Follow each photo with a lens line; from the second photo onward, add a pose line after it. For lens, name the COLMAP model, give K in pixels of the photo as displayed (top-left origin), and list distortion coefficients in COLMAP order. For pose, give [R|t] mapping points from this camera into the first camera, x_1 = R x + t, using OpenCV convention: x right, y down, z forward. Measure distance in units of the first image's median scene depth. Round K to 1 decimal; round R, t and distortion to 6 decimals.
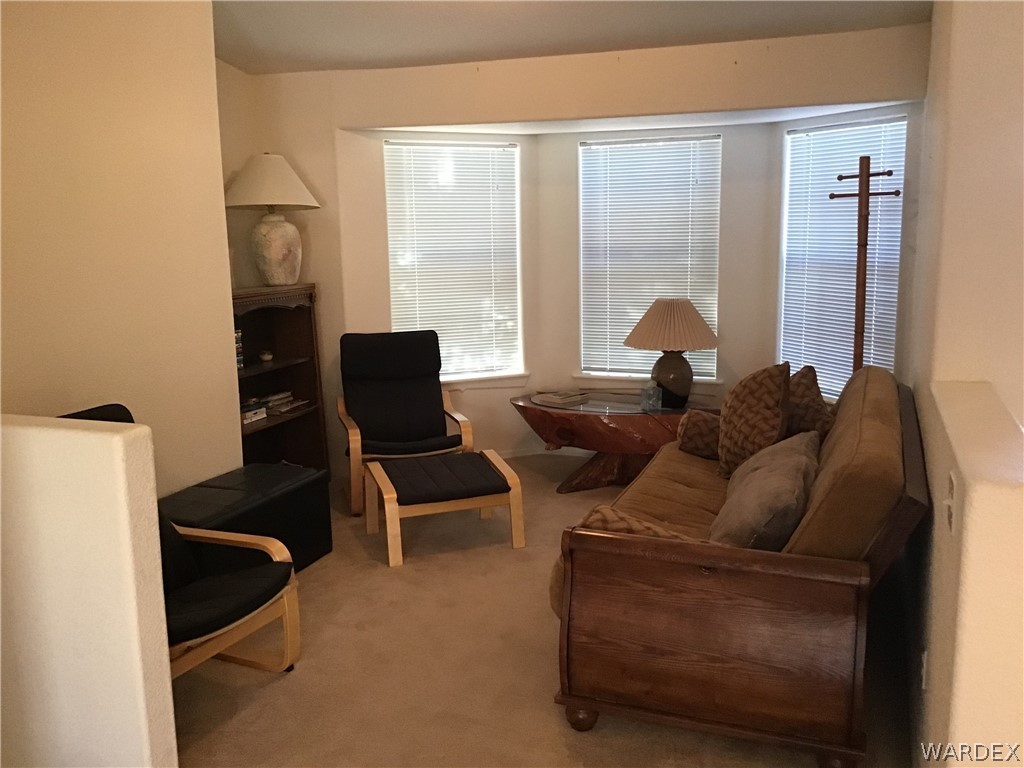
lens RADIAL K [[934.4, 0, 532.7], [0, 934.4, 389.7], [0, 0, 1]] dist [0.055356, 0.000000]
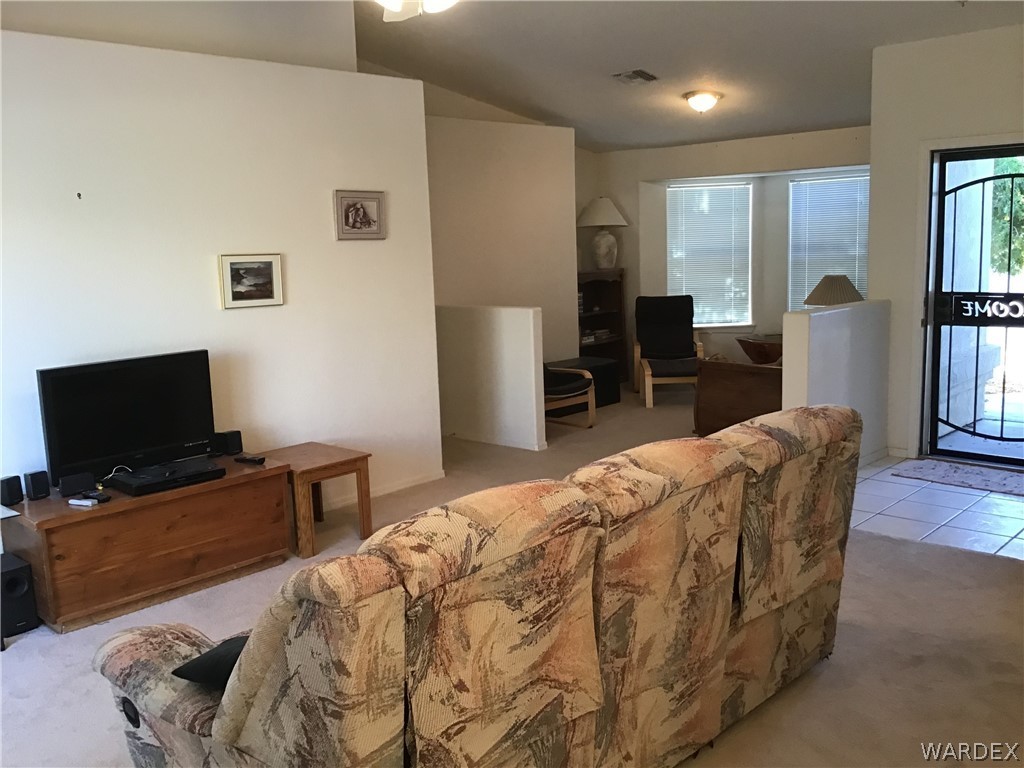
lens RADIAL K [[934.4, 0, 512.3], [0, 934.4, 384.1], [0, 0, 1]] dist [0.055356, 0.000000]
pose [[0.921775, 0.042202, -0.385422, 0.266379], [-0.047161, 0.998881, -0.003415, 0.122297], [0.384846, 0.021325, 0.922734, -0.716544]]
